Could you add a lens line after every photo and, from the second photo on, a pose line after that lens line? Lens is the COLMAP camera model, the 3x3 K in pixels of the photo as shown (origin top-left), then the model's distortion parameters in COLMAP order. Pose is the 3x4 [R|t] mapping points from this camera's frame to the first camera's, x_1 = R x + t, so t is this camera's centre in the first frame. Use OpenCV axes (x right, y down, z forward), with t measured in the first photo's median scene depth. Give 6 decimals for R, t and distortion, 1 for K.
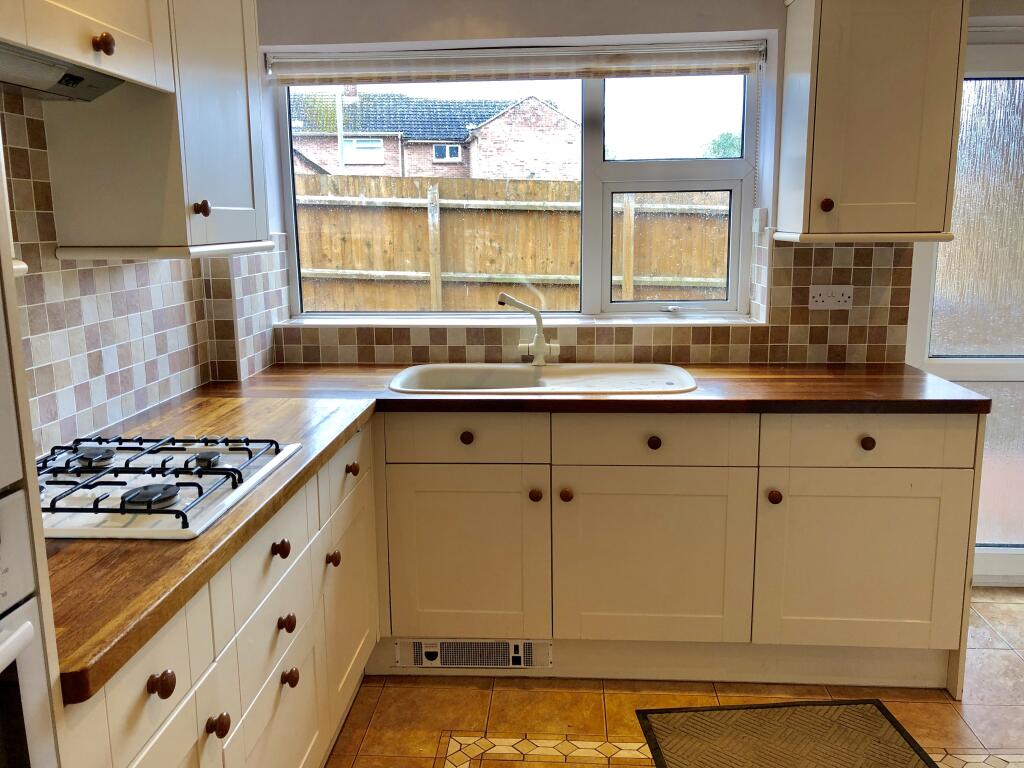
lens RADIAL K [[854.8, 0, 506.2], [0, 854.8, 371.2], [0, 0, 1]] dist [0.028521, -0.007414]
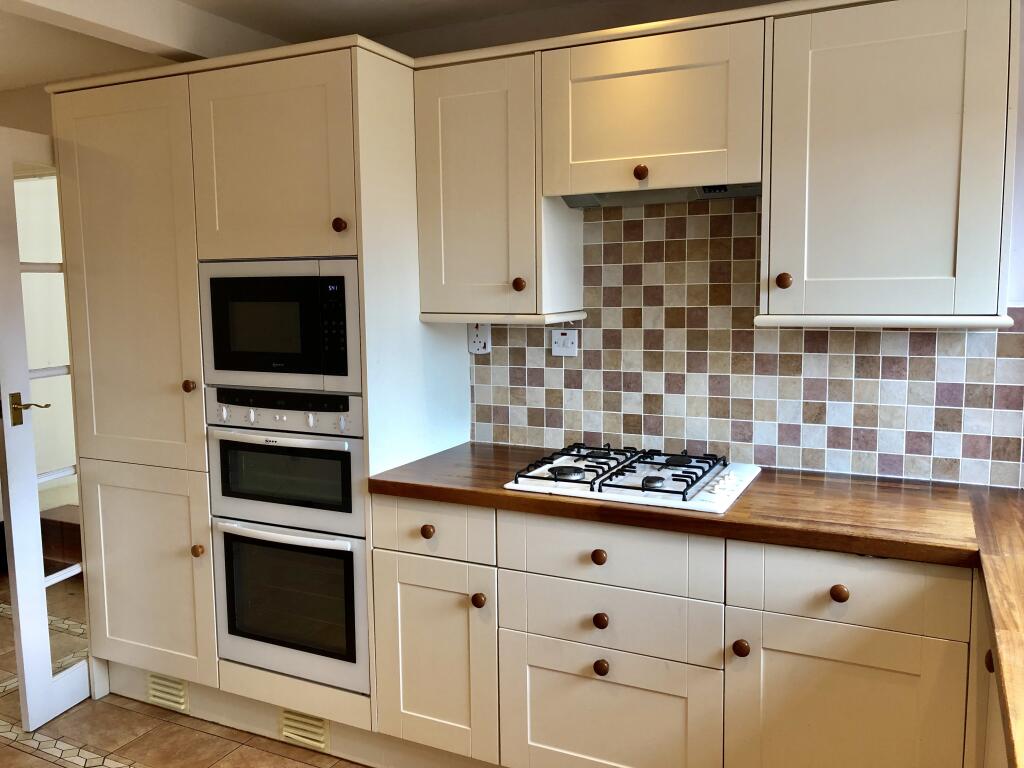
lens RADIAL K [[854.8, 0, 506.2], [0, 854.8, 371.2], [0, 0, 1]] dist [0.028521, -0.007414]
pose [[-0.383742, 0.109187, -0.916963, 0.749020], [-0.145197, 0.973499, 0.176682, -0.212075], [0.911954, 0.200941, -0.357719, 1.058426]]
